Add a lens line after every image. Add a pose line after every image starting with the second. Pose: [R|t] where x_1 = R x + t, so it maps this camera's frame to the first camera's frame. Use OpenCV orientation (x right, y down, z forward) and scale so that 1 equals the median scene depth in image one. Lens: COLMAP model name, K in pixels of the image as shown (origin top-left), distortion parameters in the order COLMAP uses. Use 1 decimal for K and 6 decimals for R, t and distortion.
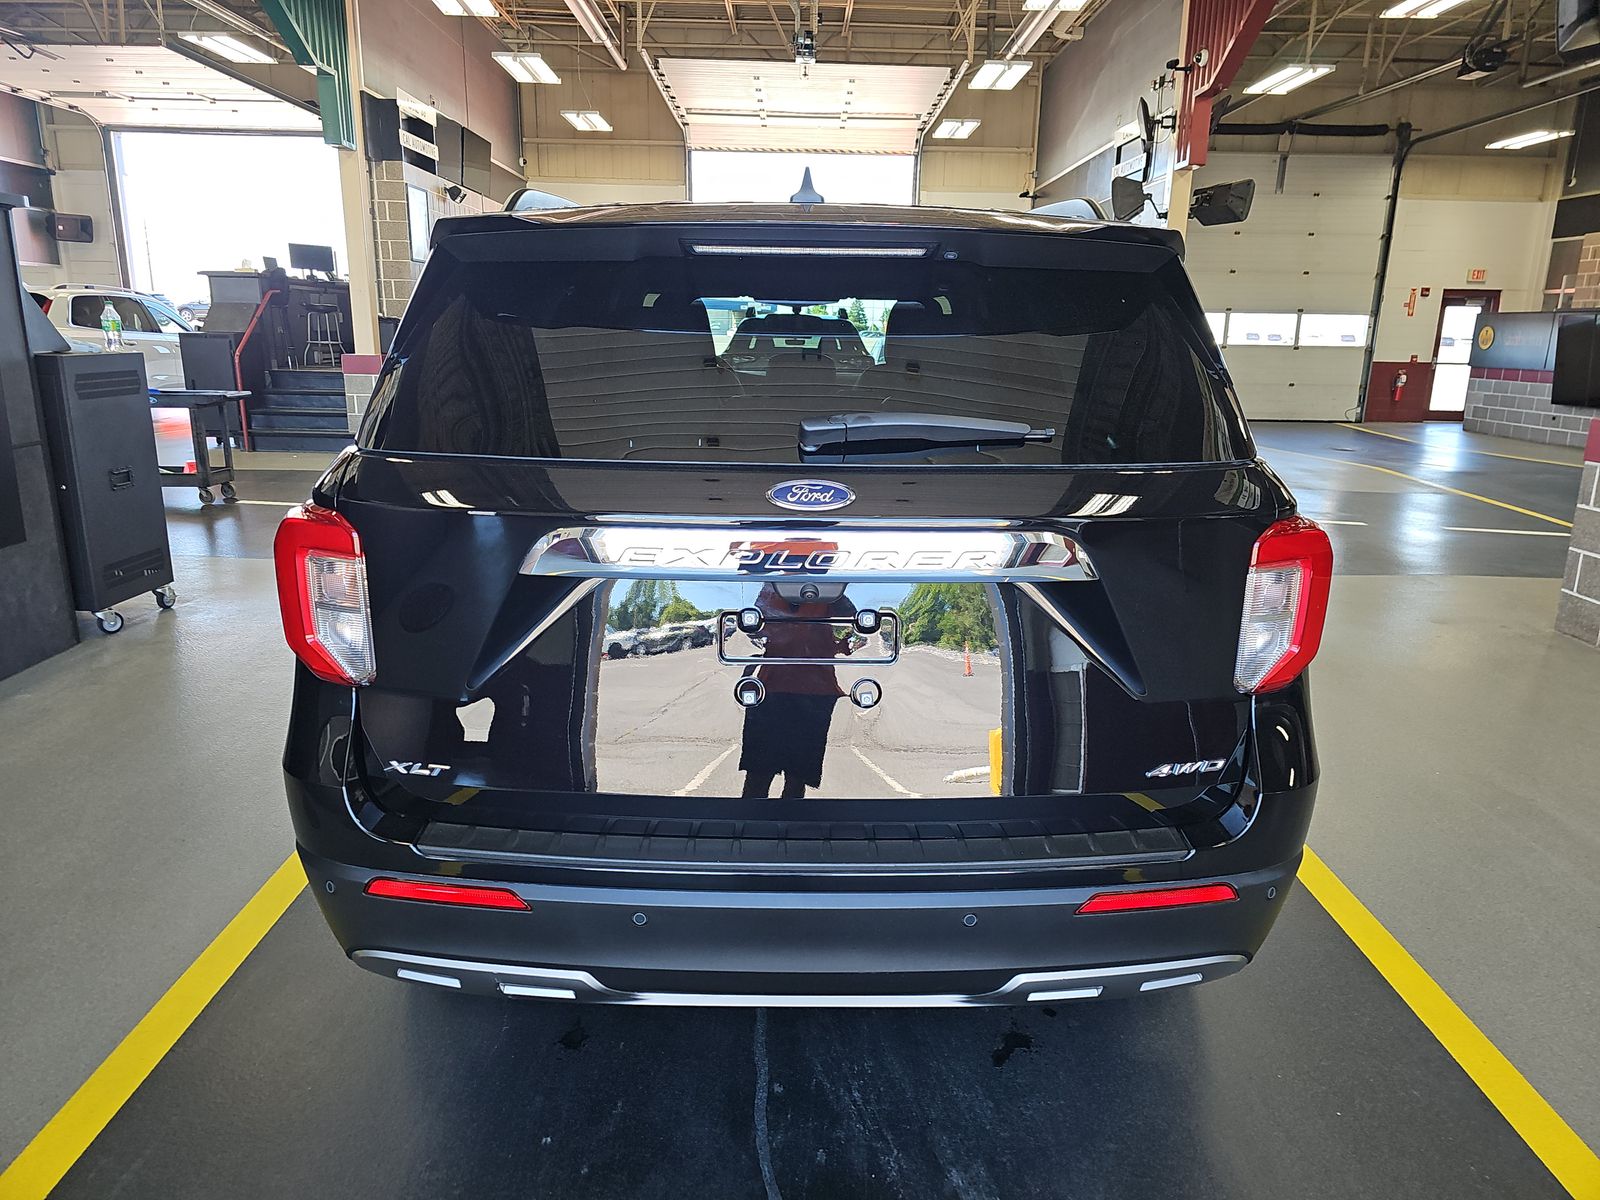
lens RADIAL K [[1054.1, 0, 797.7], [0, 1054.1, 589.9], [0, 0, 1]] dist [0.048652, -0.040741]
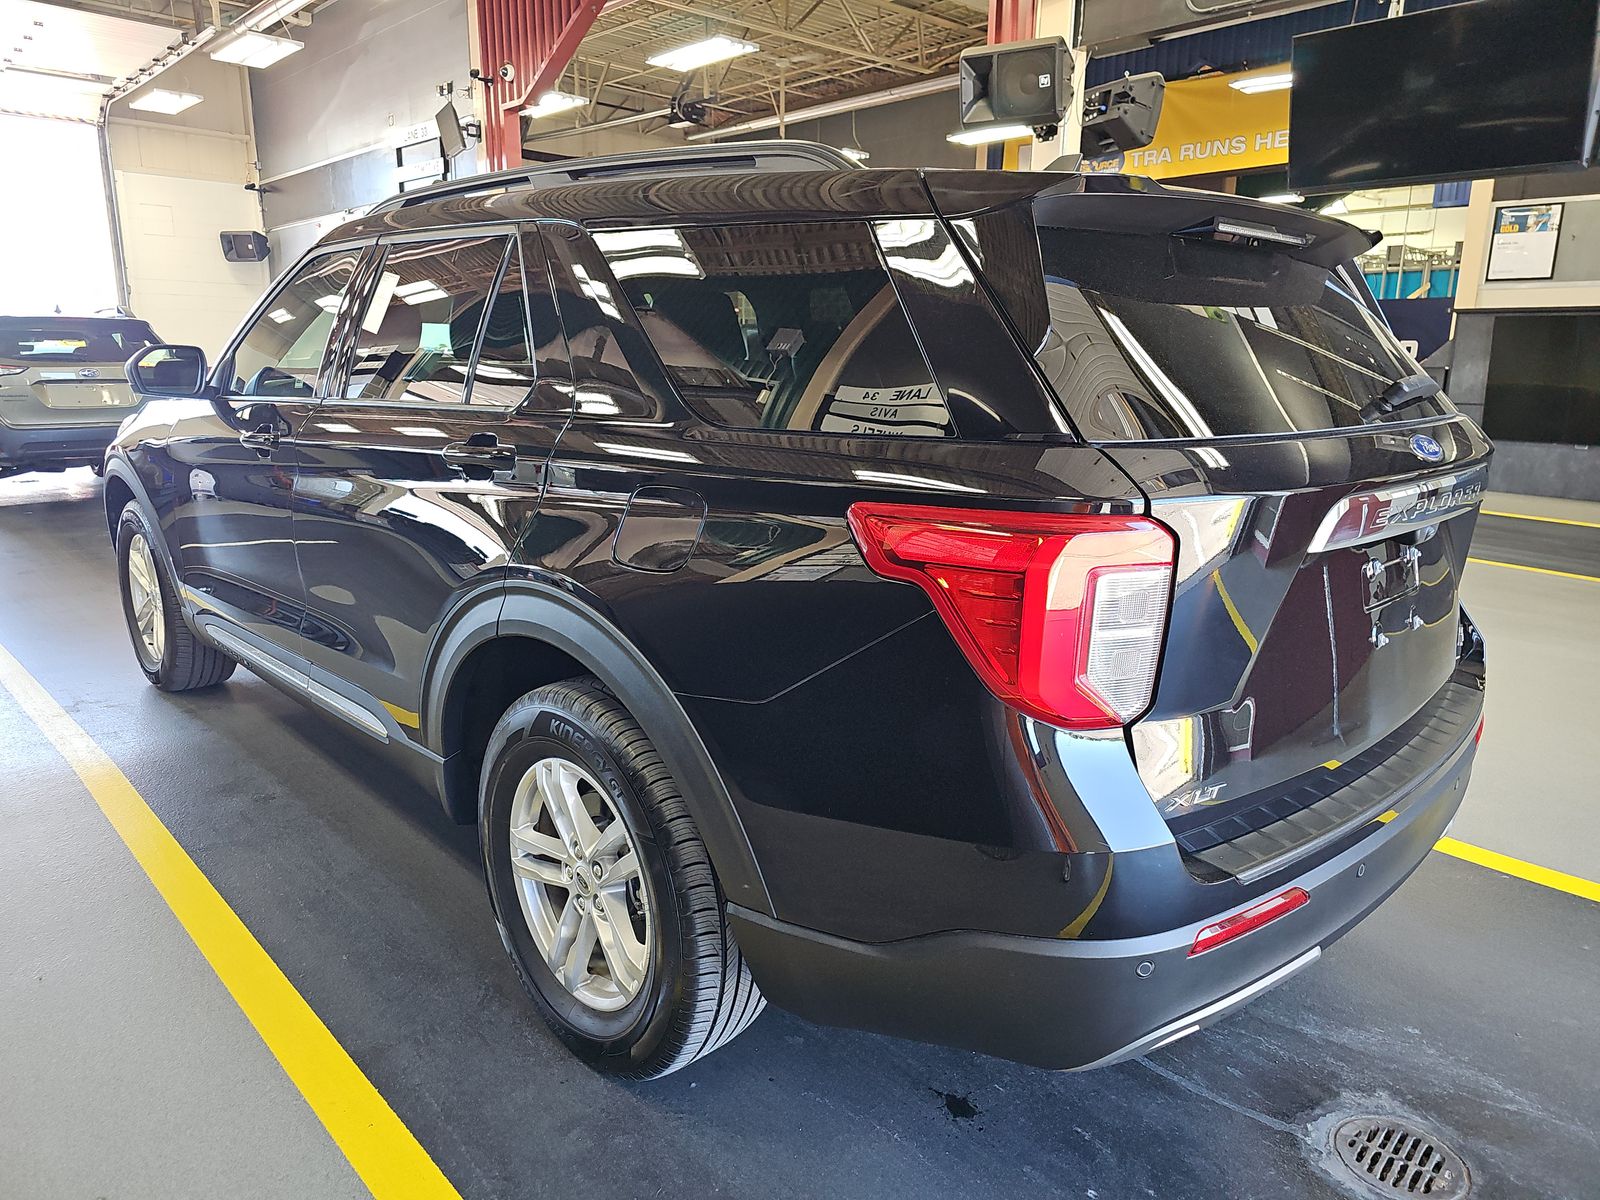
lens RADIAL K [[1054.1, 0, 797.7], [0, 1054.1, 589.9], [0, 0, 1]] dist [0.048652, -0.040741]
pose [[0.726551, -0.160853, 0.668019, -0.145075], [0.168047, 0.984286, 0.054236, -0.013084], [-0.666246, 0.072853, 0.742165, 0.069489]]
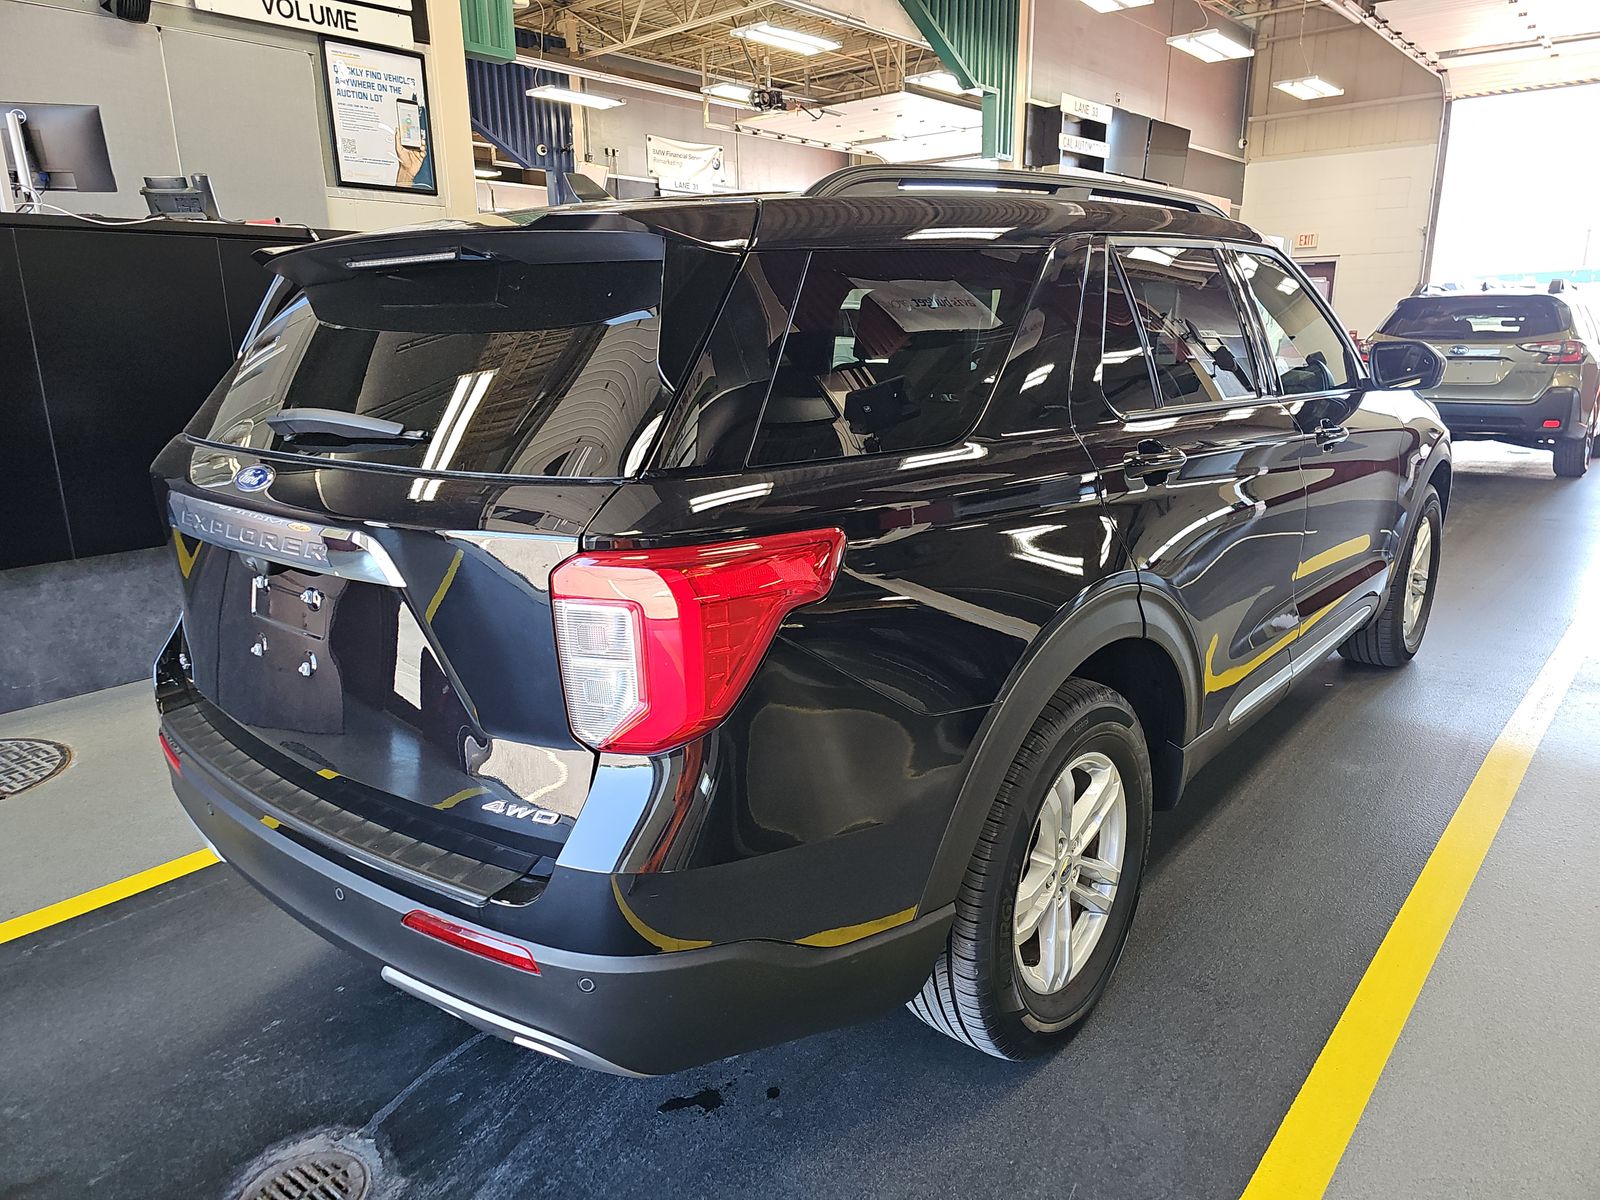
lens RADIAL K [[1054.1, 0, 797.7], [0, 1054.1, 589.9], [0, 0, 1]] dist [0.048652, -0.040741]
pose [[0.753894, 0.133027, -0.643388, 0.139607], [-0.130277, 0.990110, 0.052061, -0.012298], [0.643950, 0.044570, 0.763768, 0.057446]]
